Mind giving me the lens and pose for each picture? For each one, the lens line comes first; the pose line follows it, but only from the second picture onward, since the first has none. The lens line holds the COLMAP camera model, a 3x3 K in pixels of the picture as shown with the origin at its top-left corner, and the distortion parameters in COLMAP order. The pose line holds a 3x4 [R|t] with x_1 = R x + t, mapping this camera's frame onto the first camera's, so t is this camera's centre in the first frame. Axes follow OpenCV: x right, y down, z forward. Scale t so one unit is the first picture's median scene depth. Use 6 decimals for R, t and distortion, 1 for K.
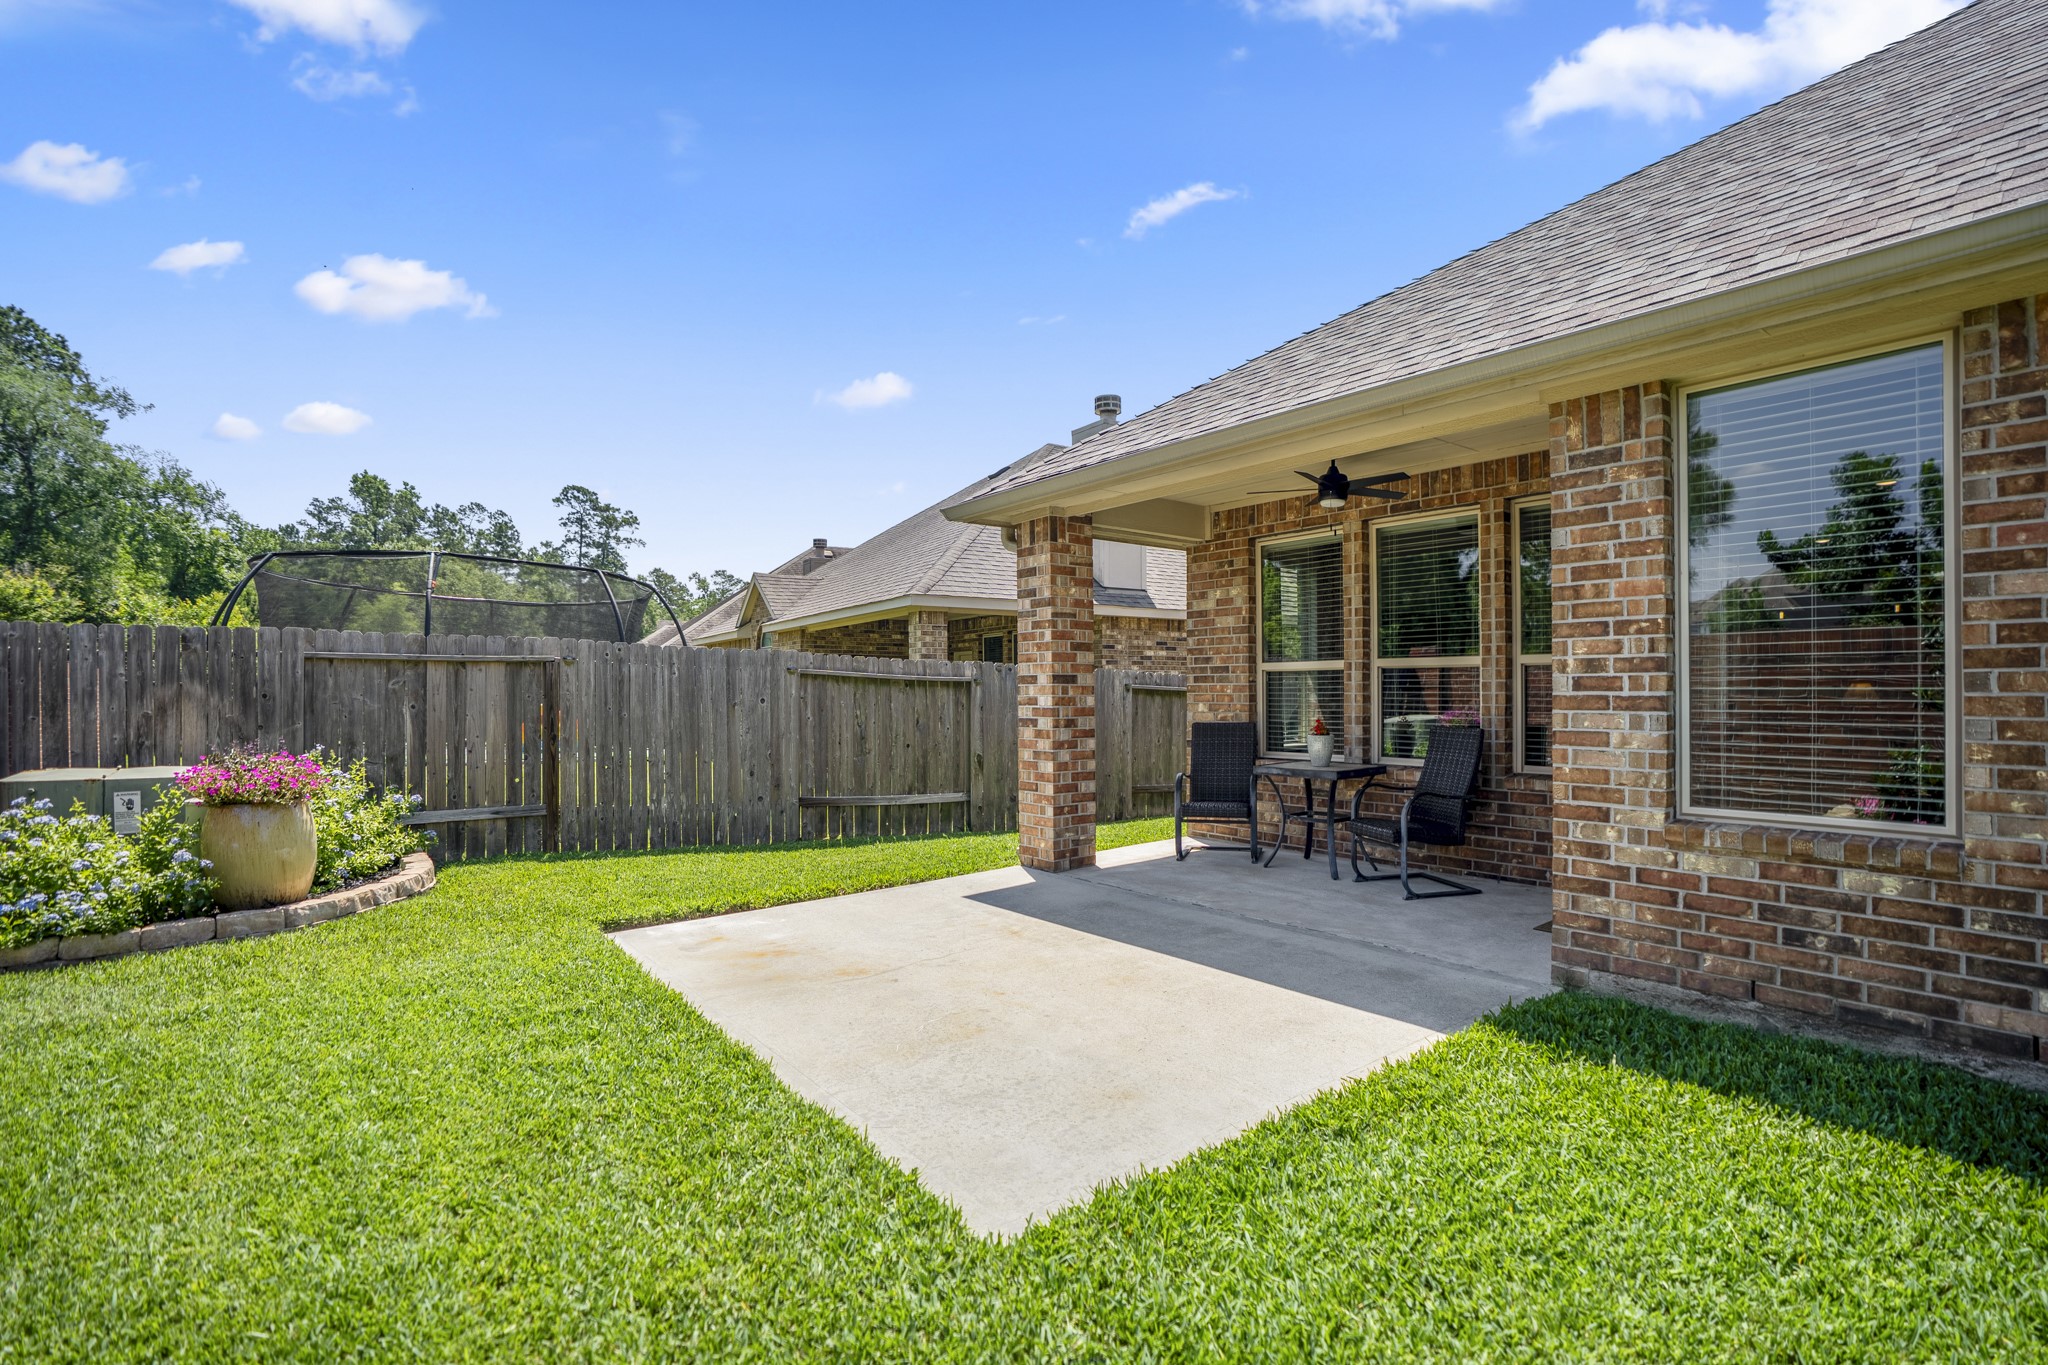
lens RADIAL K [[964.3, 0, 1022.8], [0, 964.3, 696.5], [0, 0, 1]] dist [-0.067655, 0.027213]
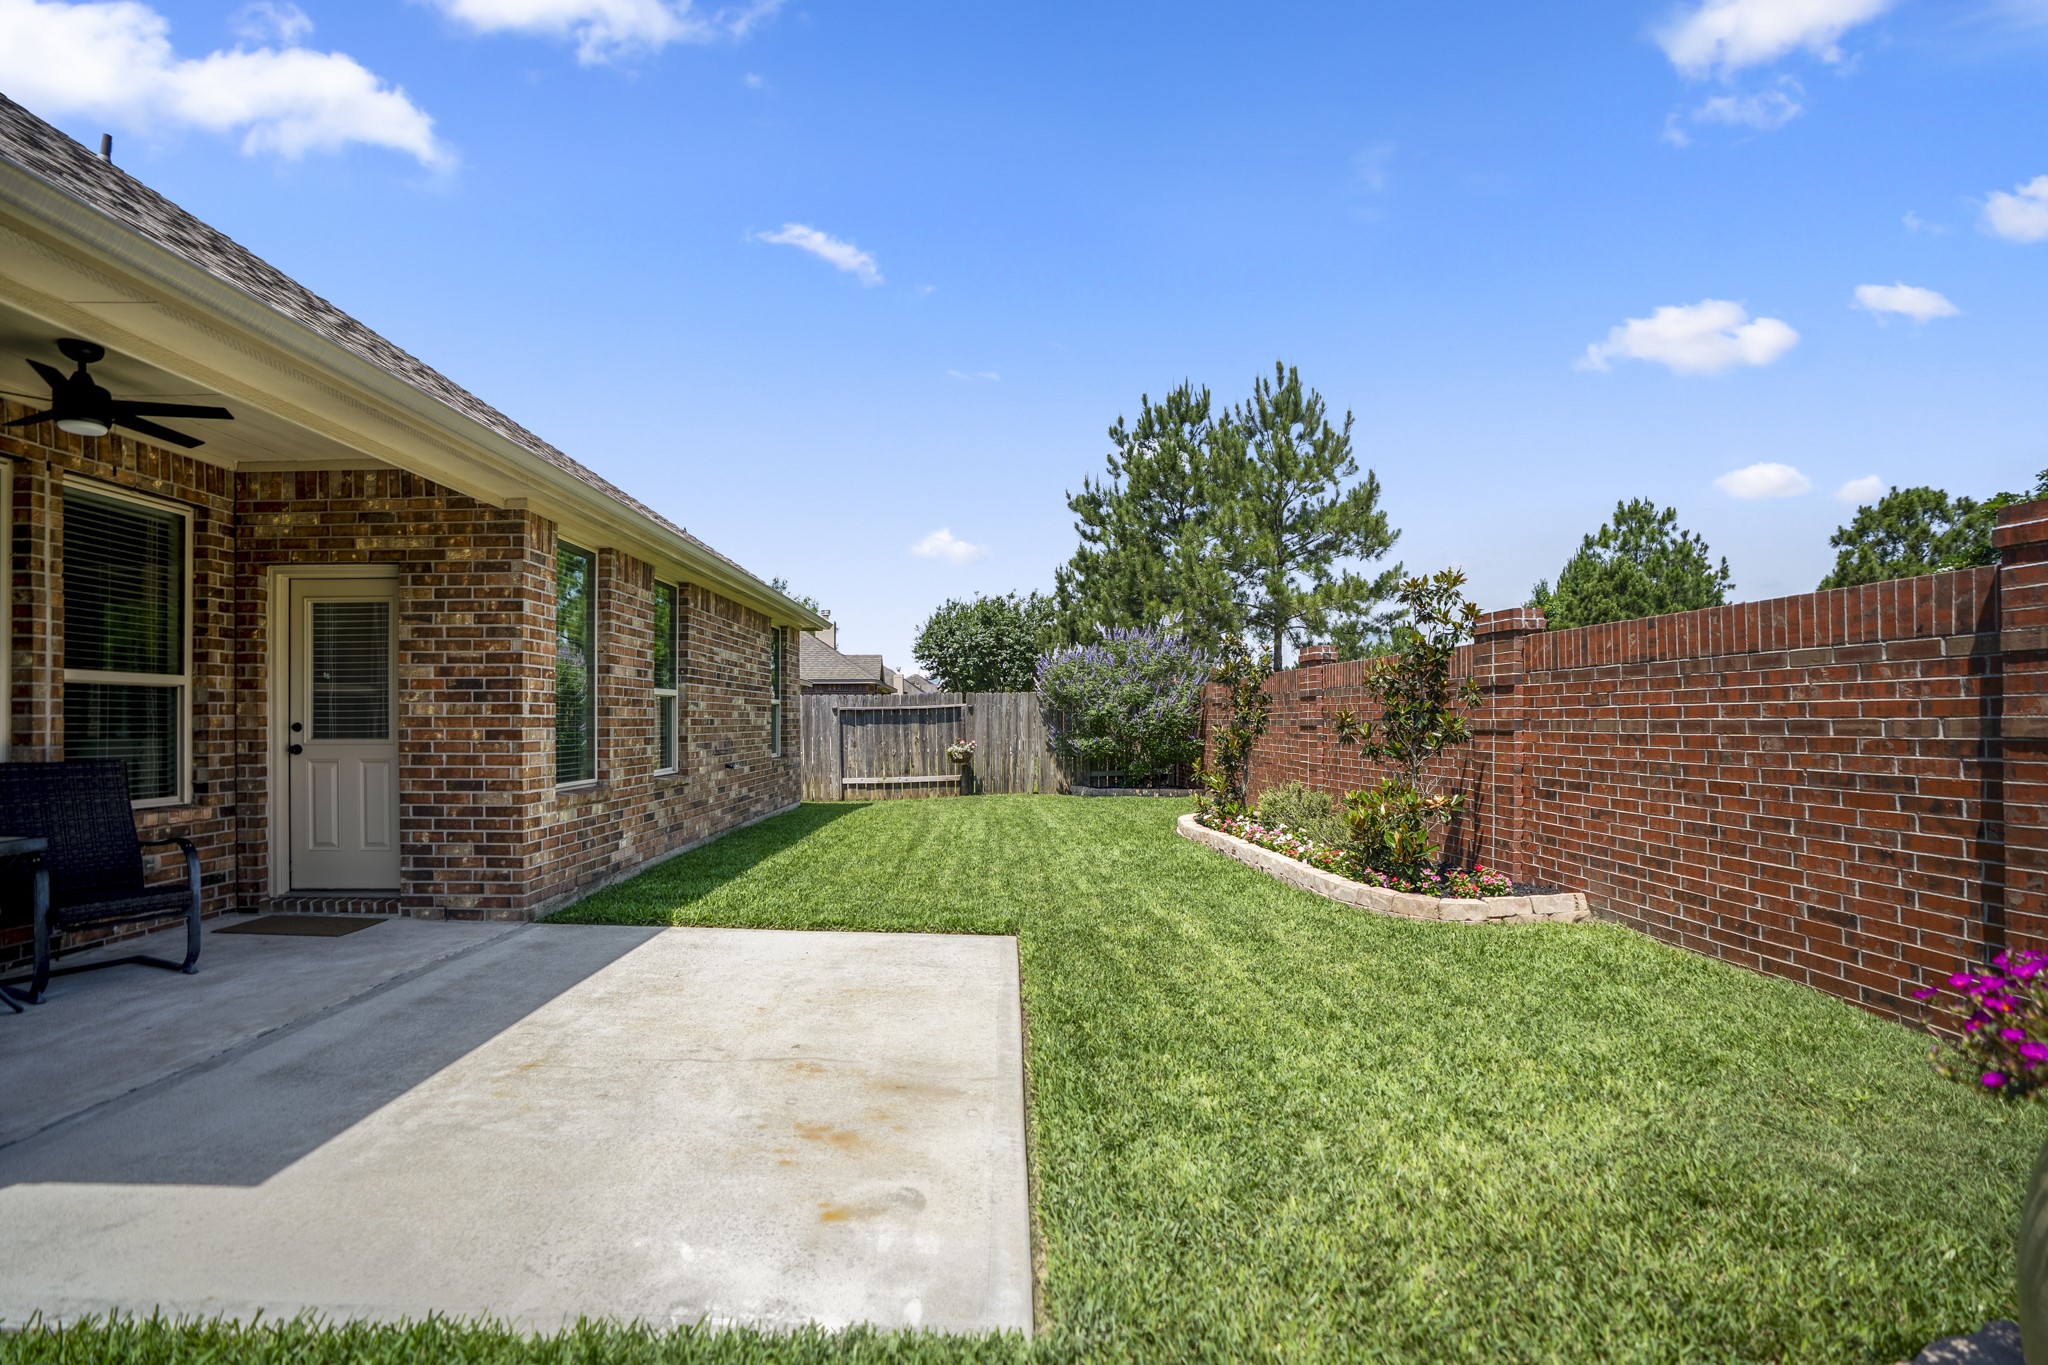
lens RADIAL K [[936.2, 0, 1022.4], [0, 936.2, 711.4], [0, 0, 1]] dist [-0.062554, 0.024478]
pose [[-0.801395, 0.009663, 0.598058, -0.501912], [0.006663, 0.999952, -0.007228, 0.002677], [-0.598099, -0.001808, -0.801420, 0.975527]]
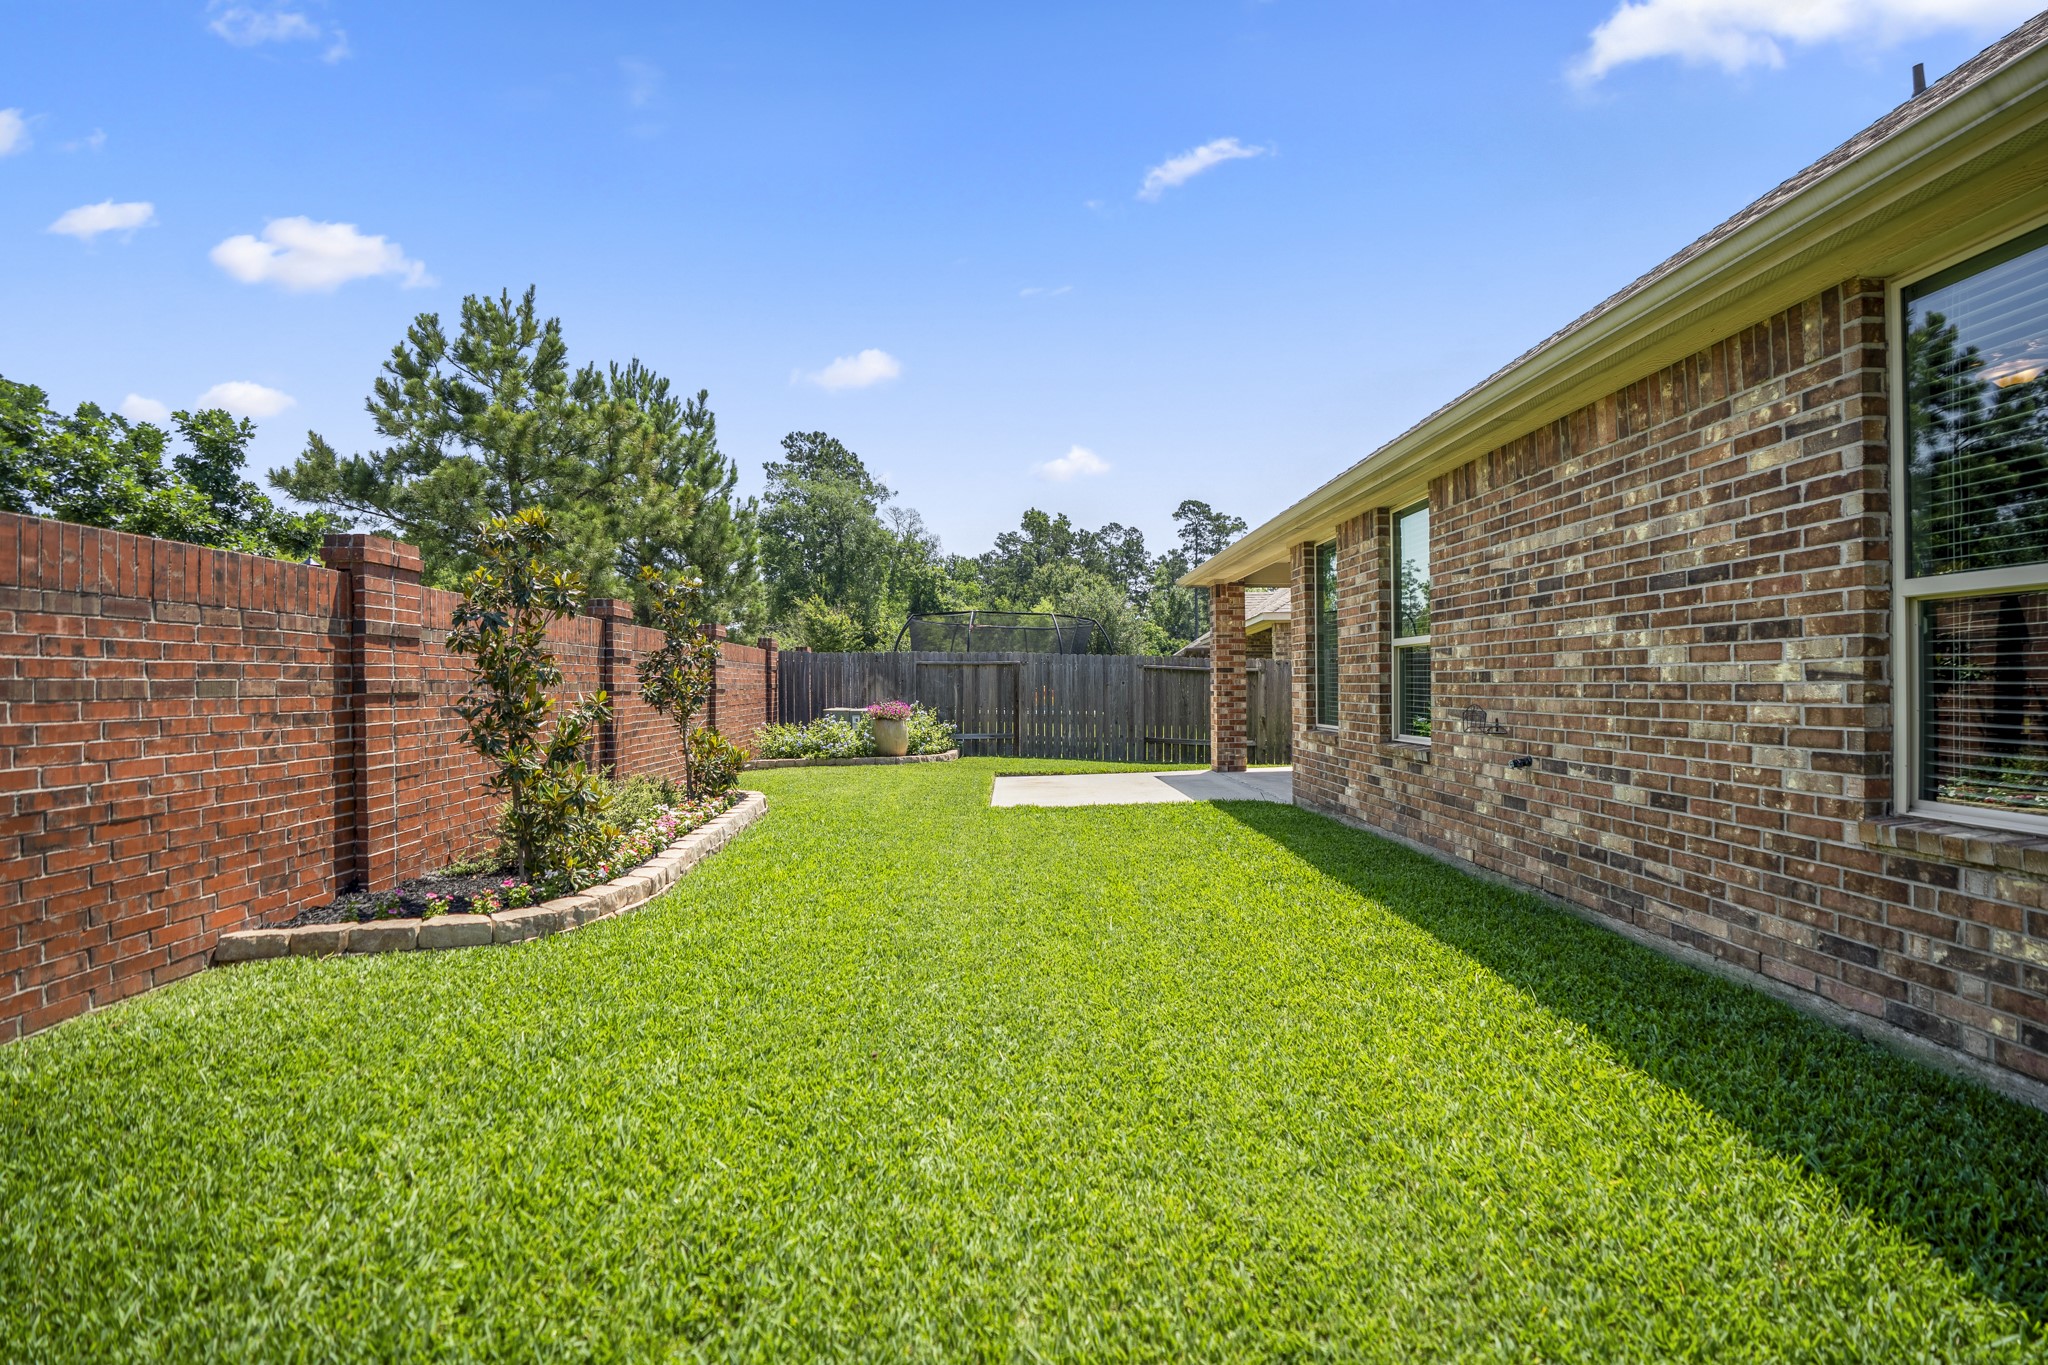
lens RADIAL K [[964.3, 0, 1022.8], [0, 964.3, 696.5], [0, 0, 1]] dist [-0.067655, 0.027213]
pose [[0.802980, 0.006731, -0.595968, 0.849120], [-0.000434, 0.999943, 0.010709, 0.013585], [0.596005, -0.008340, 0.802937, -0.746477]]
